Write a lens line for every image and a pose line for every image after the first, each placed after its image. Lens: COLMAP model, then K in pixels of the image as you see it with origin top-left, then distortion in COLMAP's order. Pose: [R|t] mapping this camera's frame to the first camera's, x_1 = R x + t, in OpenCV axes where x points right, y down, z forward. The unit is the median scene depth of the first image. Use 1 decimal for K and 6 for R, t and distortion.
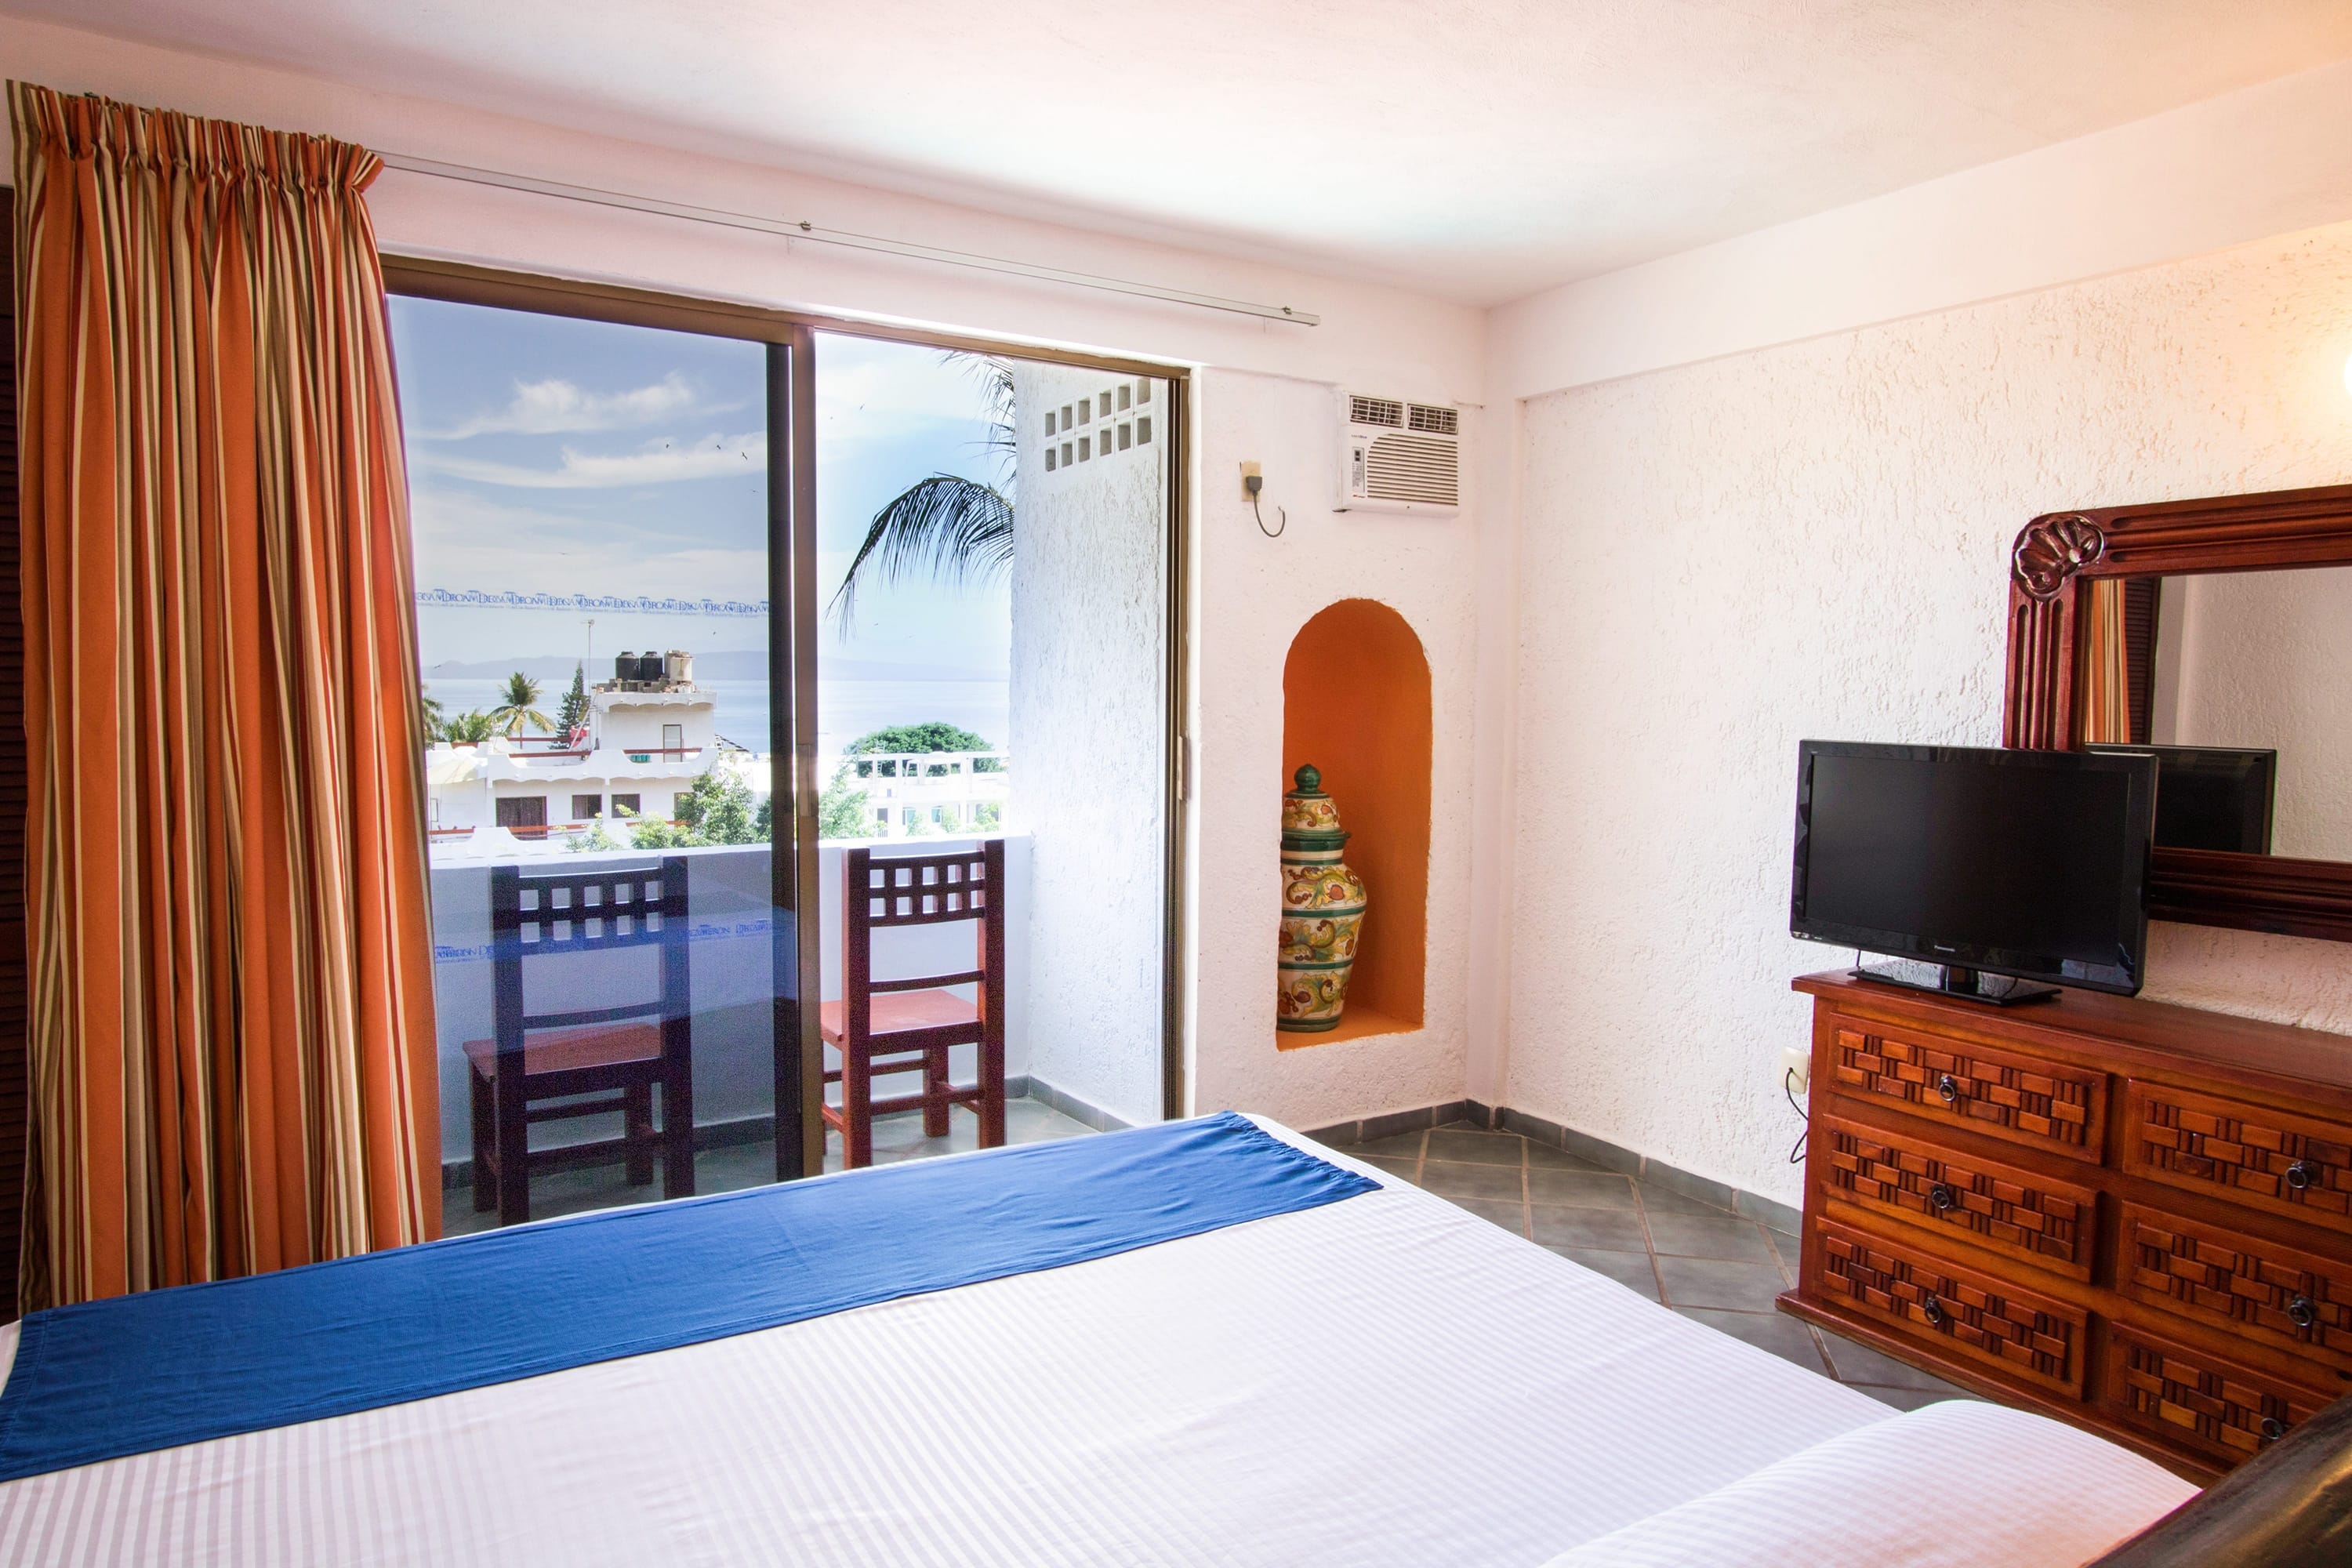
lens RADIAL K [[1473.3, 0, 1176.0], [0, 1473.3, 784.0], [0, 0, 1]] dist [0.001354, 0.000487]
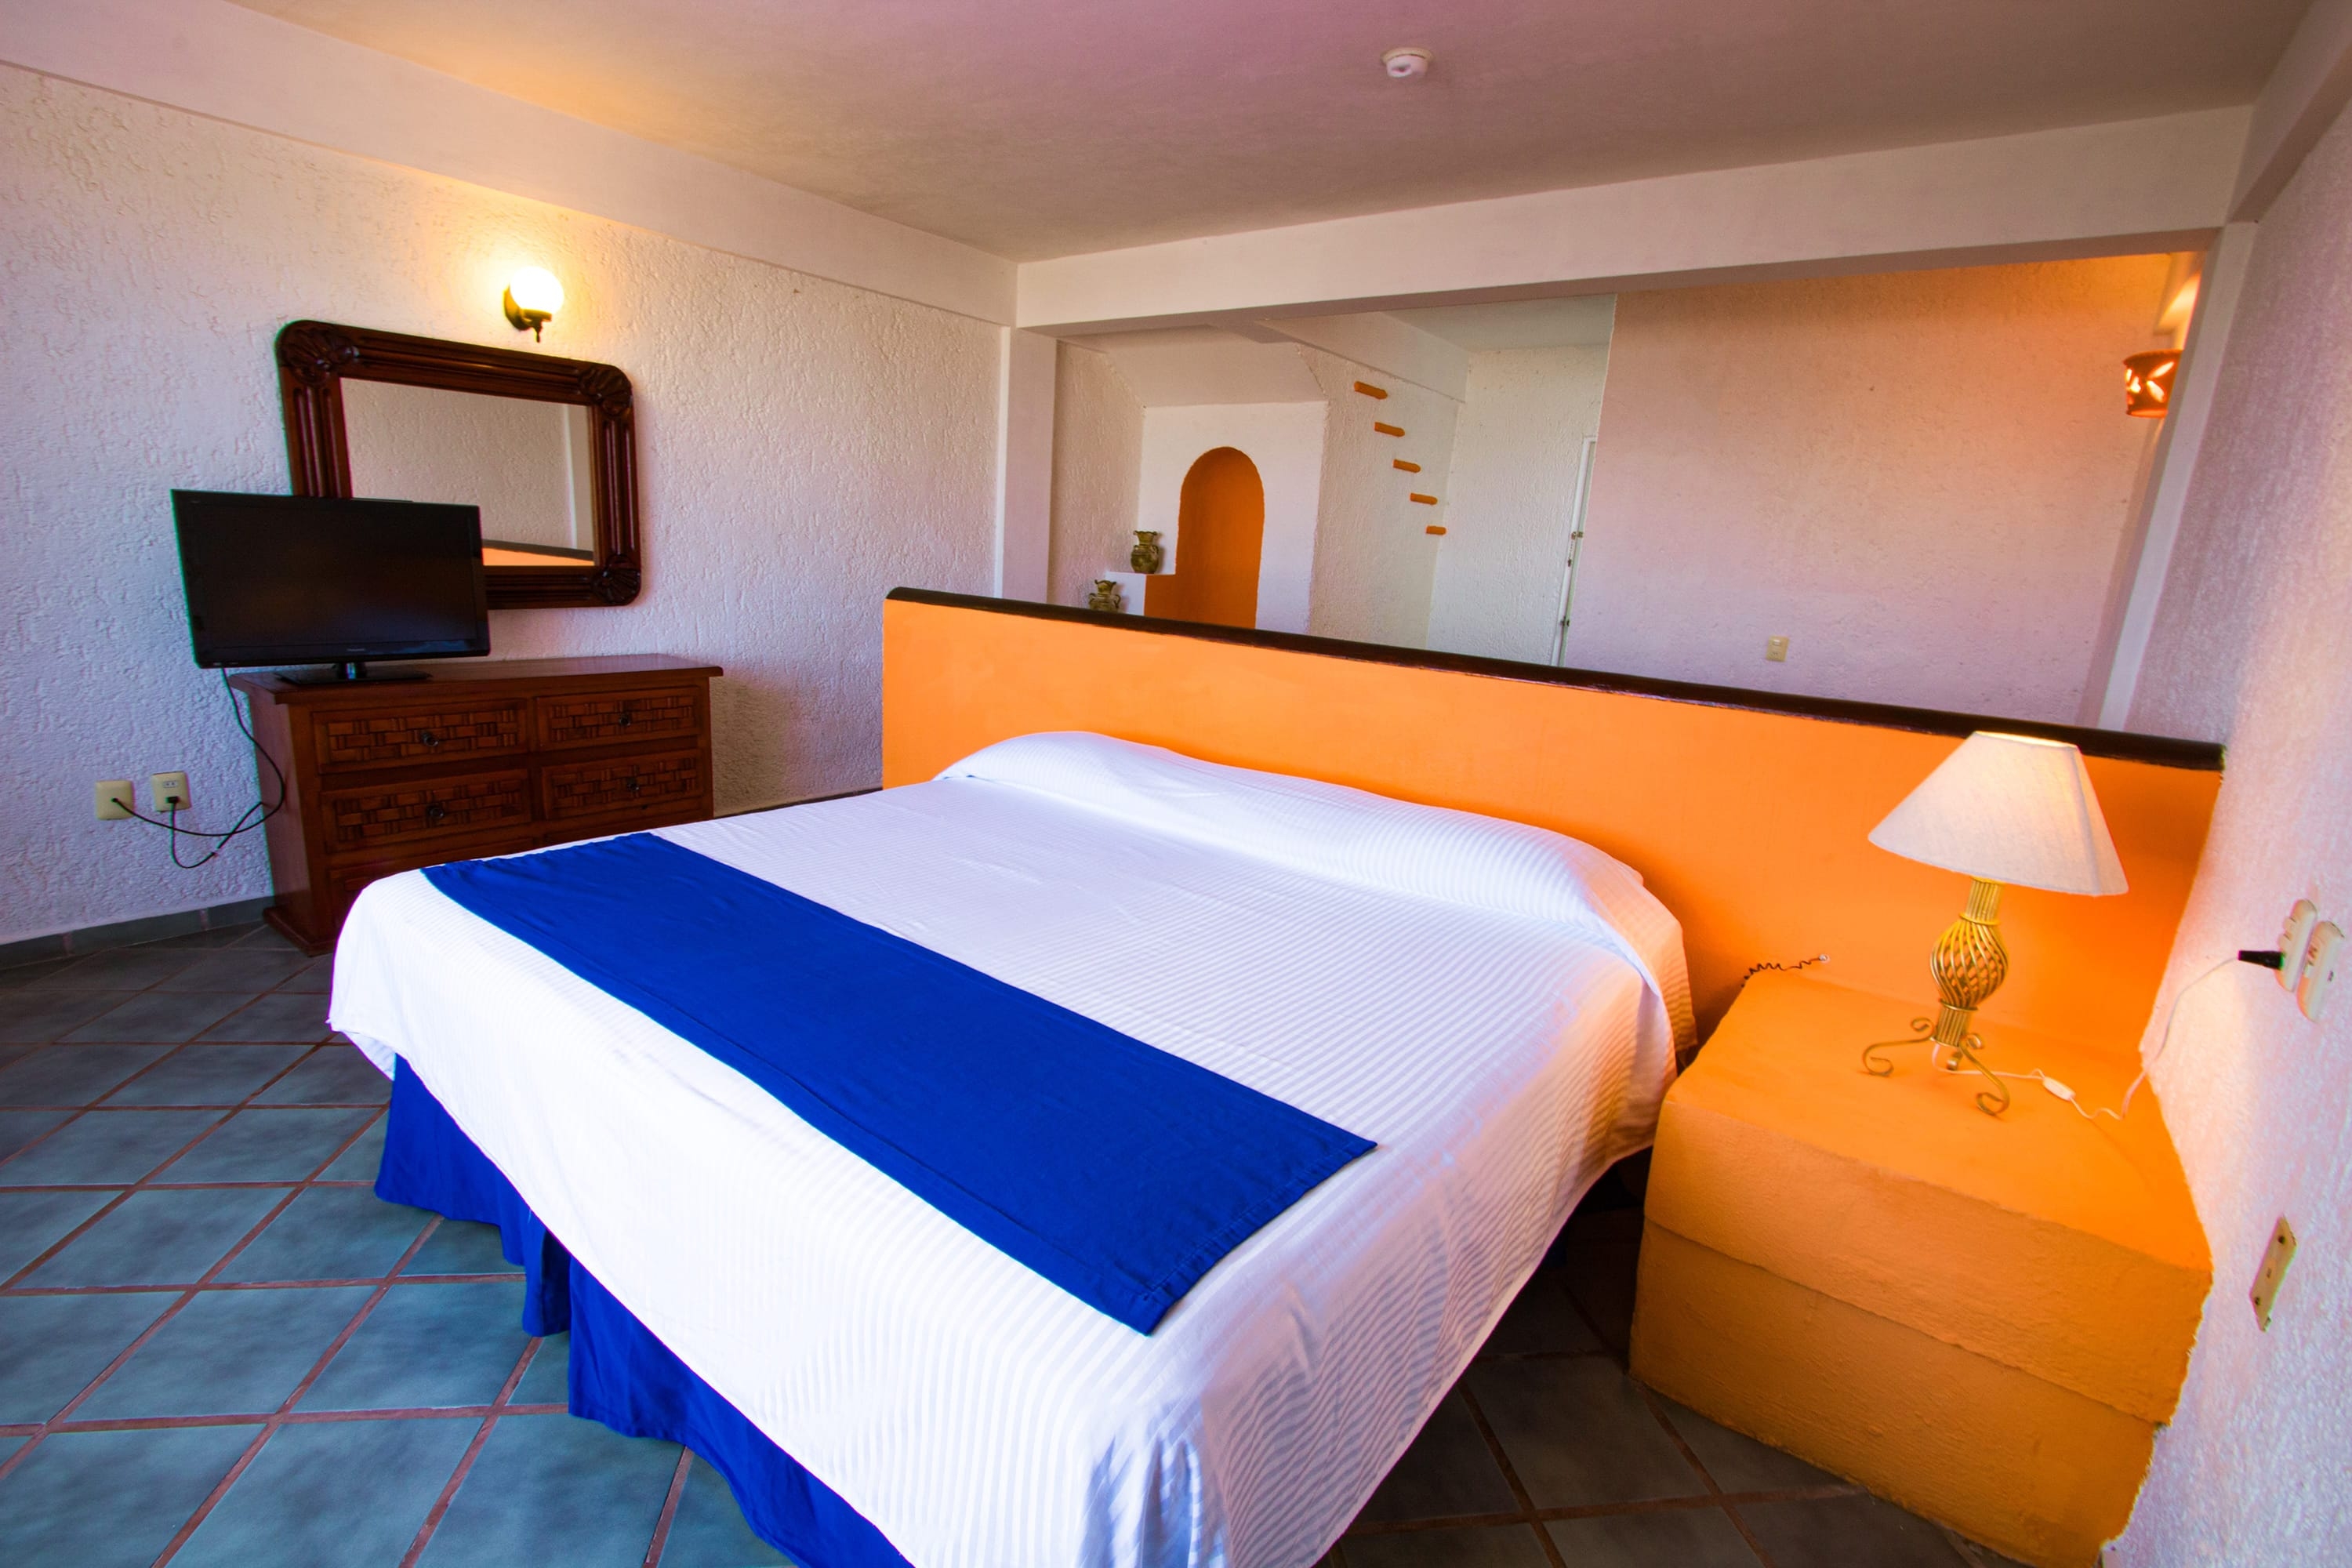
lens RADIAL K [[1117.0, 0, 1176.0], [0, 1117.0, 784.0], [0, 0, 1]] dist [-0.002564, -0.000506]
pose [[-0.359905, -0.237310, 0.902304, -0.734283], [0.003733, 0.966737, 0.255746, -0.031291], [-0.932982, 0.095412, -0.347047, 0.667962]]
